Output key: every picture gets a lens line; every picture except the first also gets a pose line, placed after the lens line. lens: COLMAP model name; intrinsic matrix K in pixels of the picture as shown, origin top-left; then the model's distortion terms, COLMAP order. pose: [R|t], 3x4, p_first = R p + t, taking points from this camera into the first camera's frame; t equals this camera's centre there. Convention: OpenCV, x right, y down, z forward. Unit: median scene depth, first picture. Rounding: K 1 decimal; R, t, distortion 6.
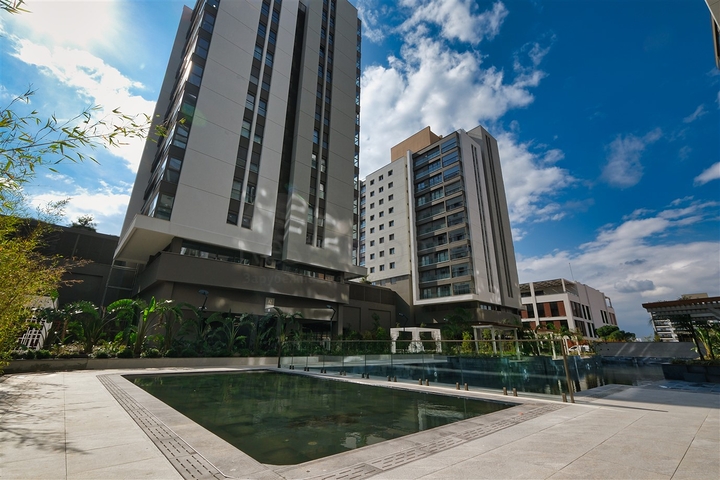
lens RADIAL K [[319.1, 0, 360.0], [0, 319.1, 240.0], [0, 0, 1]] dist [-0.001847, -0.000188]
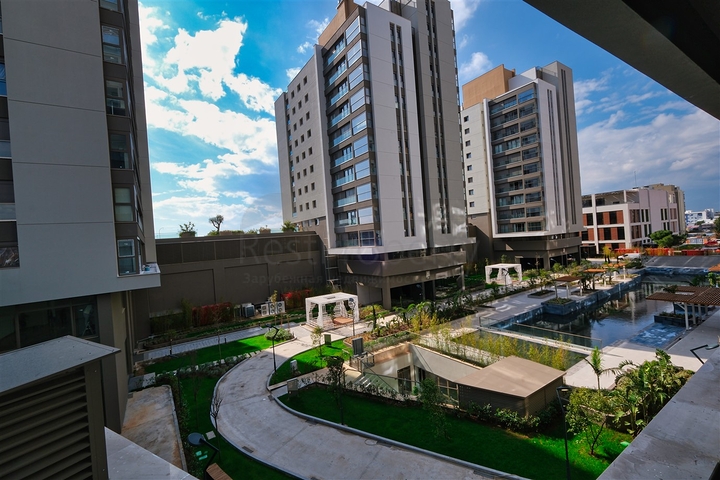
lens RADIAL K [[319.1, 0, 360.0], [0, 319.1, 240.0], [0, 0, 1]] dist [-0.001847, -0.000188]
pose [[0.986451, -0.077517, -0.144589, -0.168536], [0.120670, 0.939922, 0.319351, -0.252409], [0.111147, -0.332471, 0.936541, -0.261881]]
